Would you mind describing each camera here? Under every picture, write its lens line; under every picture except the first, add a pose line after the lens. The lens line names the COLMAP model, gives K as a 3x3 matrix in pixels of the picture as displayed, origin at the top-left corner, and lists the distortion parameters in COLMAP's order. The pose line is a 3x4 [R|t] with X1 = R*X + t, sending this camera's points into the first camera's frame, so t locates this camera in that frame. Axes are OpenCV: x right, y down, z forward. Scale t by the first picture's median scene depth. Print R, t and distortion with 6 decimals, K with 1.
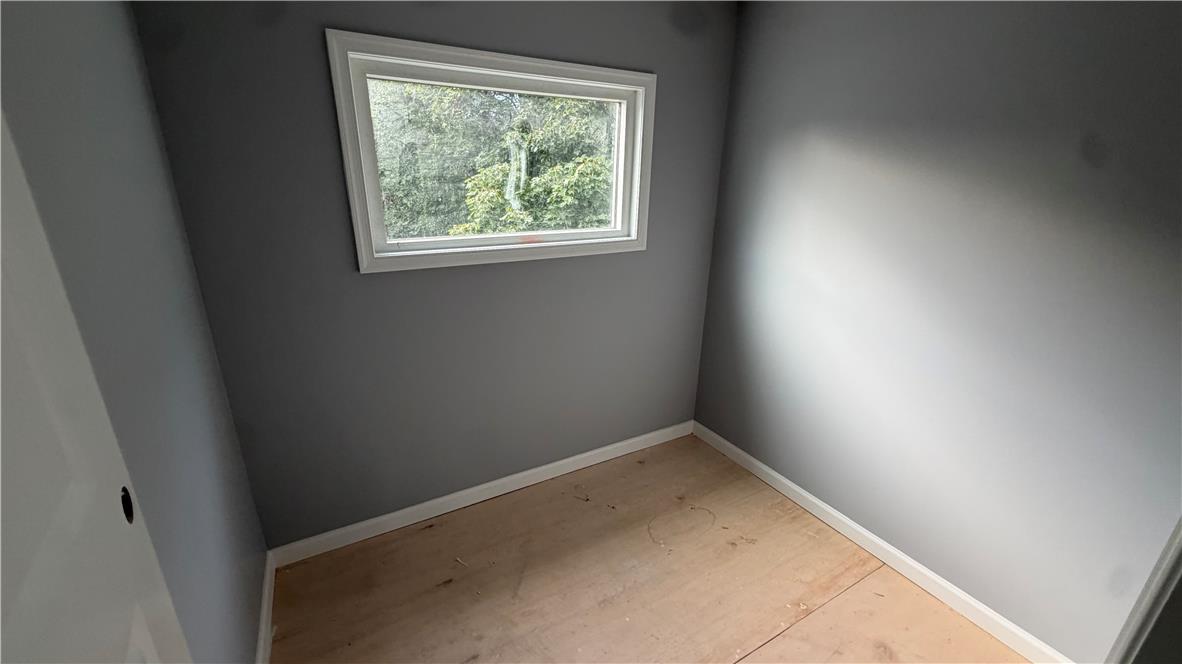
lens RADIAL K [[469.8, 0, 585.2], [0, 469.8, 334.9], [0, 0, 1]] dist [-0.001214, 0.000358]
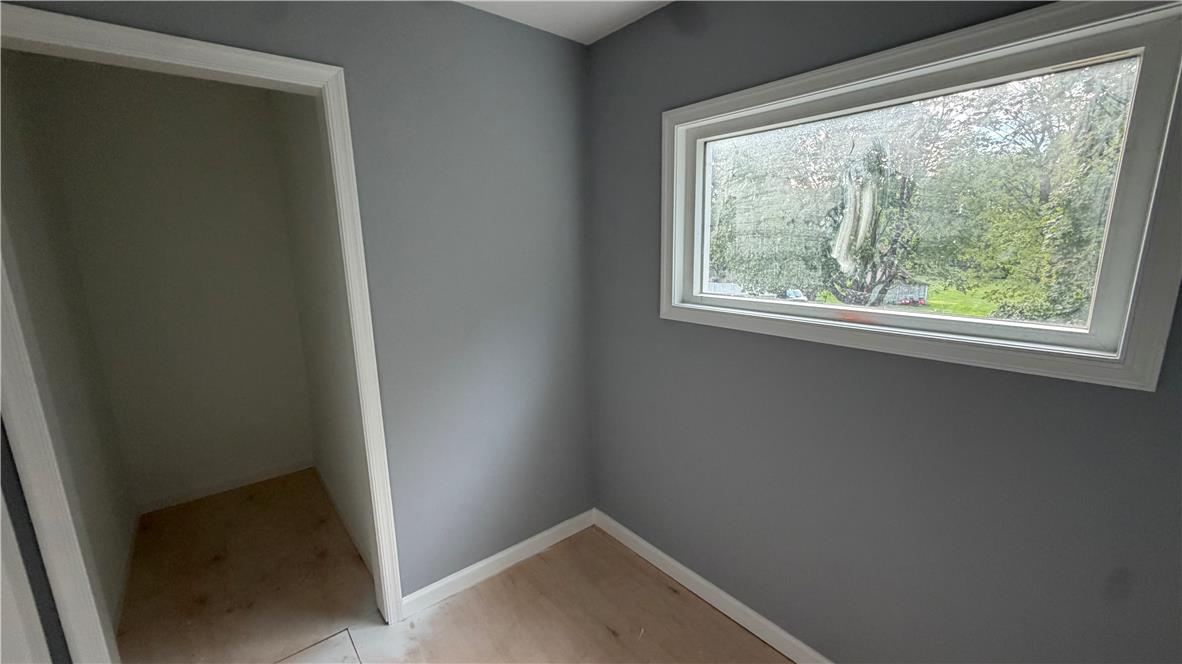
lens RADIAL K [[469.8, 0, 584.7], [0, 469.8, 330.1], [0, 0, 1]] dist [-0.001214, 0.000358]
pose [[0.158944, 0.177667, -0.971170, 0.549195], [-0.296438, 0.946875, 0.124707, -0.180000], [0.941733, 0.268070, 0.203167, 0.587151]]
